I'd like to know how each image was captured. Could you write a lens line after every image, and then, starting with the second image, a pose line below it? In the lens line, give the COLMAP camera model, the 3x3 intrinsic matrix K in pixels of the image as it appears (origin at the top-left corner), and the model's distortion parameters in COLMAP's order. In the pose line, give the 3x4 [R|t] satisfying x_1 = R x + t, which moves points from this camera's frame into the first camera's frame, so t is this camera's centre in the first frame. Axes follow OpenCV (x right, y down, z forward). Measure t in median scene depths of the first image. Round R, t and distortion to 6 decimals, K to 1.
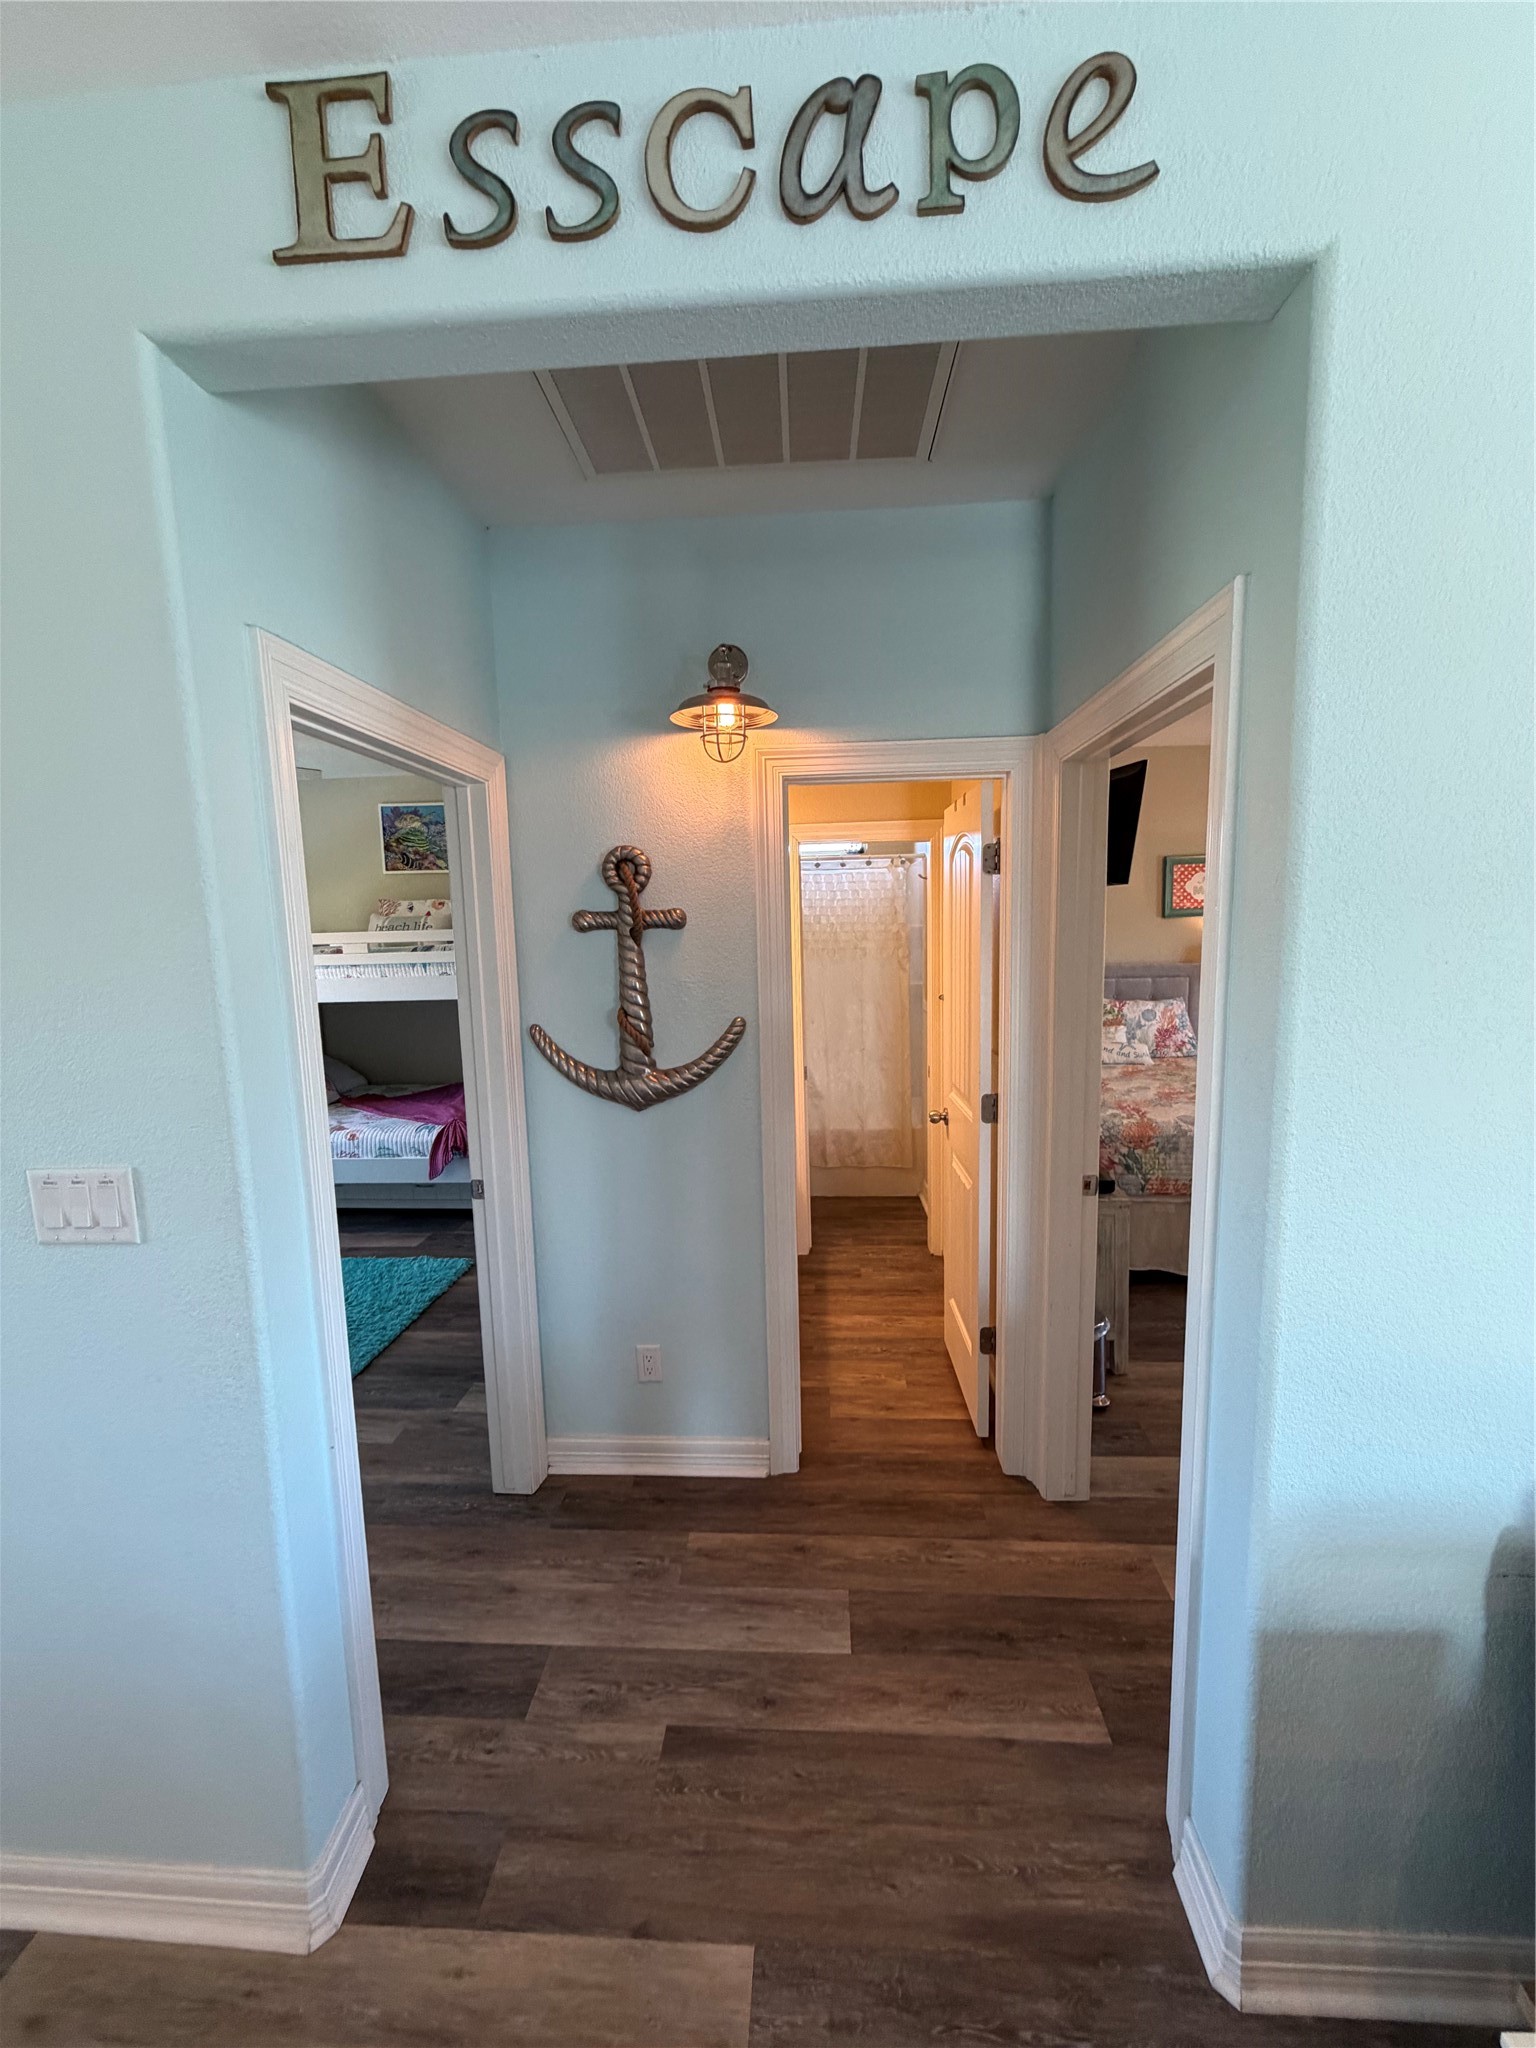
lens RADIAL K [[813.1, 0, 767.9], [0, 813.1, 1021.6], [0, 0, 1]] dist [0.000426, -0.000156]
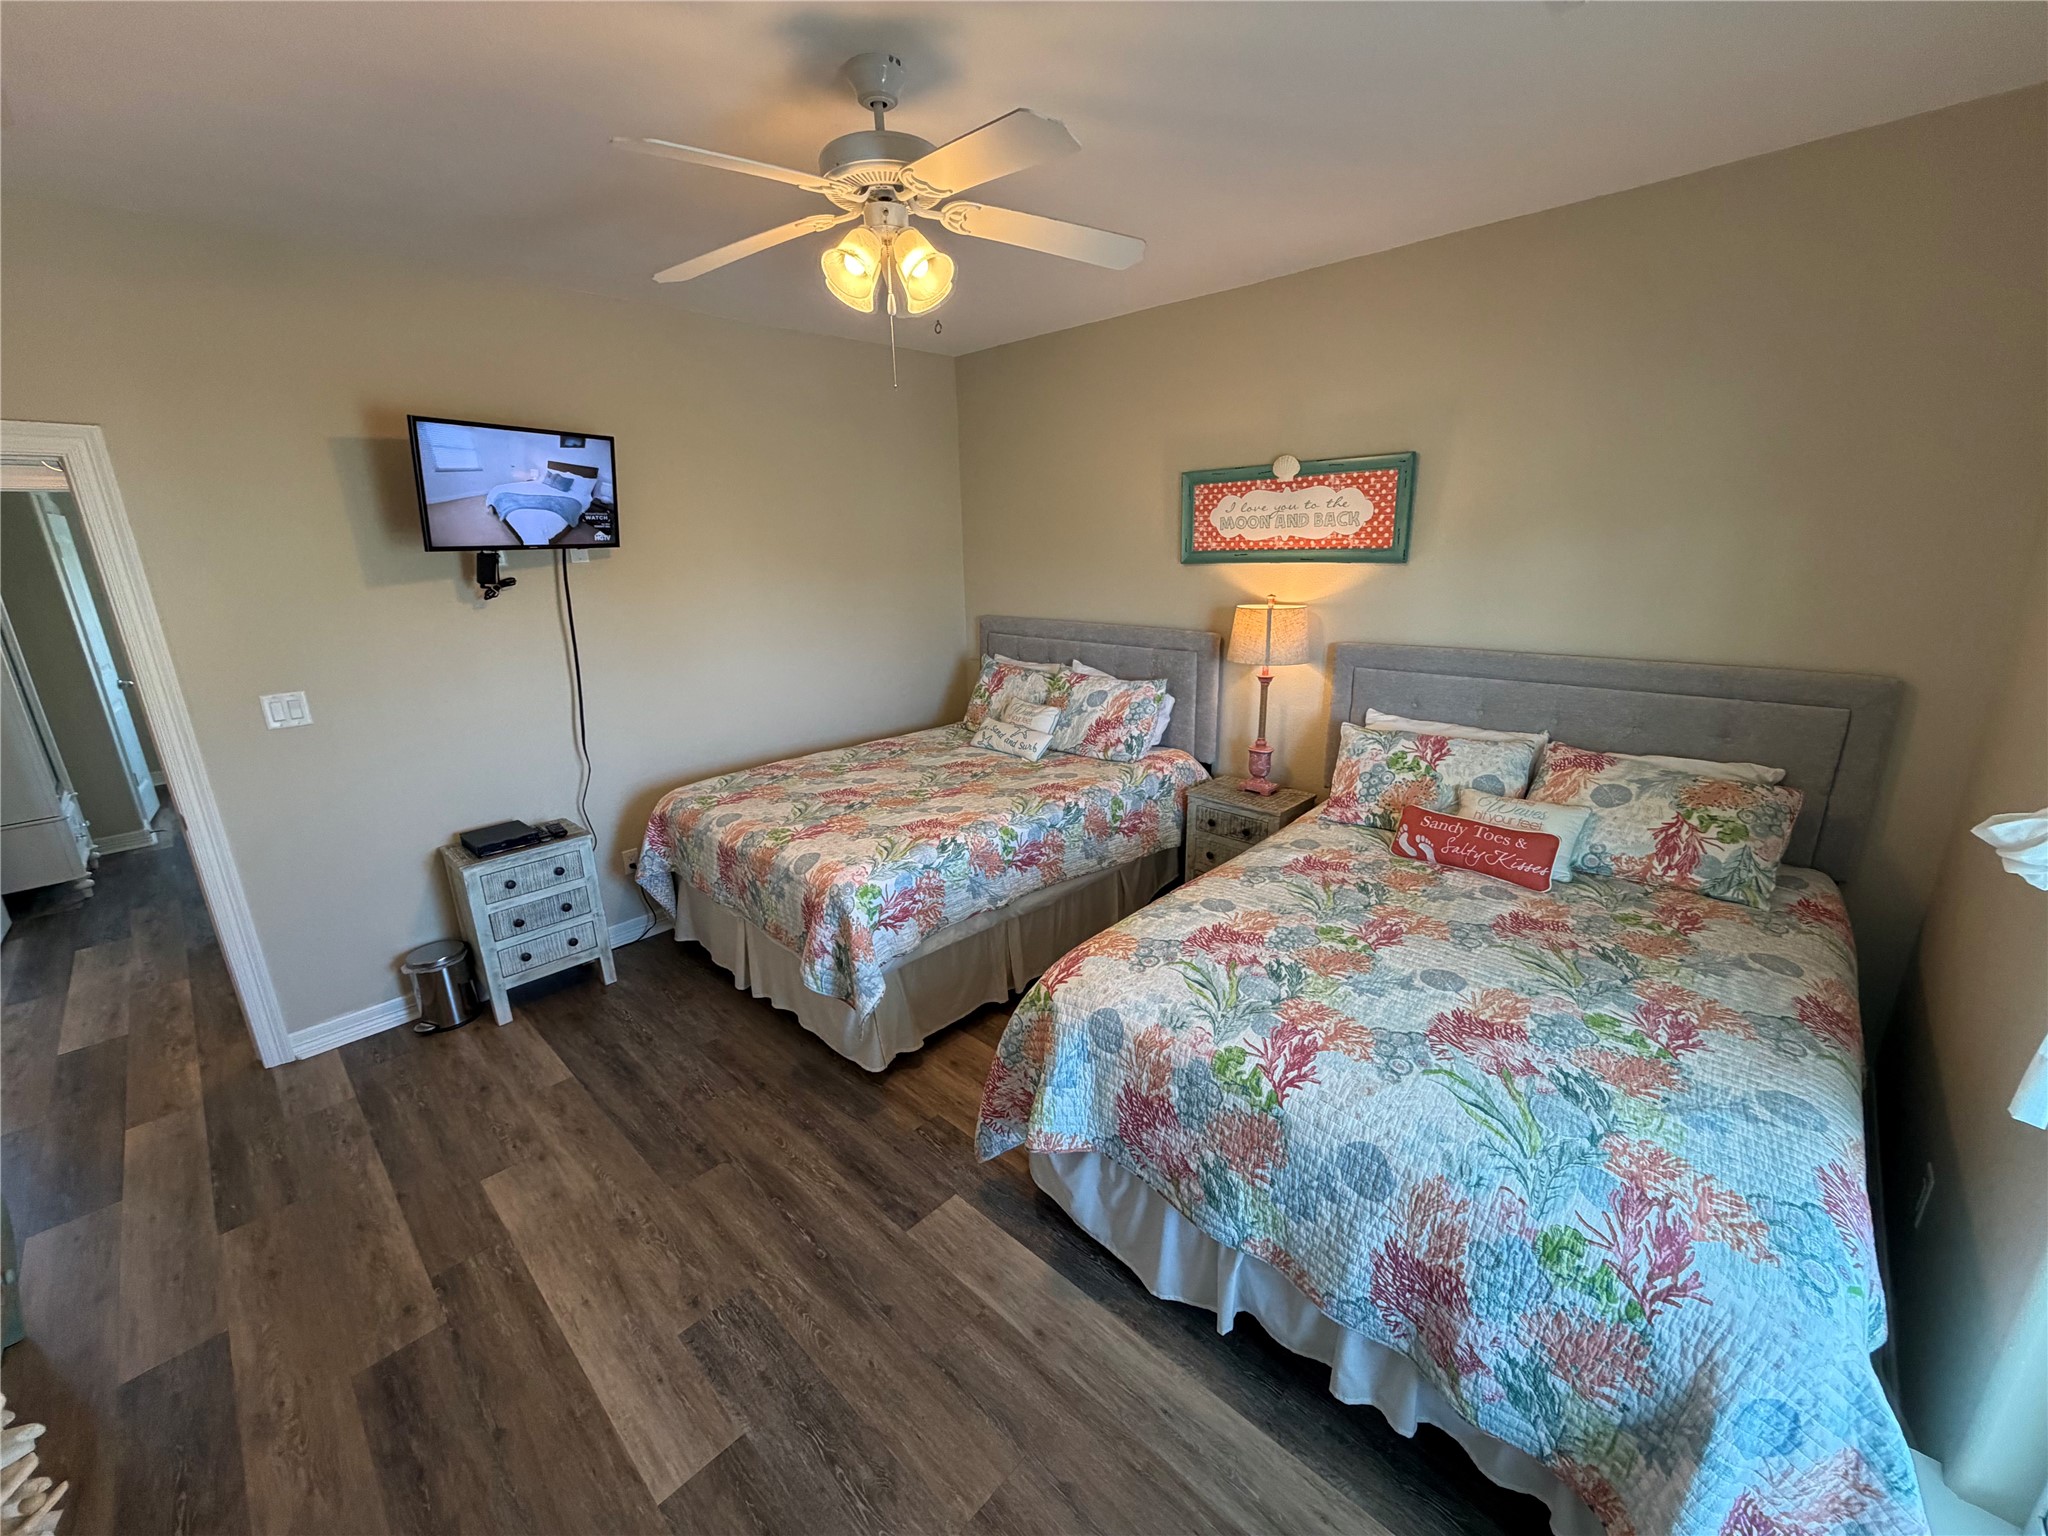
lens RADIAL K [[813.1, 0, 1023.5], [0, 813.1, 769.6], [0, 0, 1]] dist [0.000426, -0.000156]
pose [[0.766847, 0.182270, -0.615404, 1.030366], [-0.073001, 0.977376, 0.198513, -0.101622], [0.637664, -0.107304, 0.762804, 0.436940]]
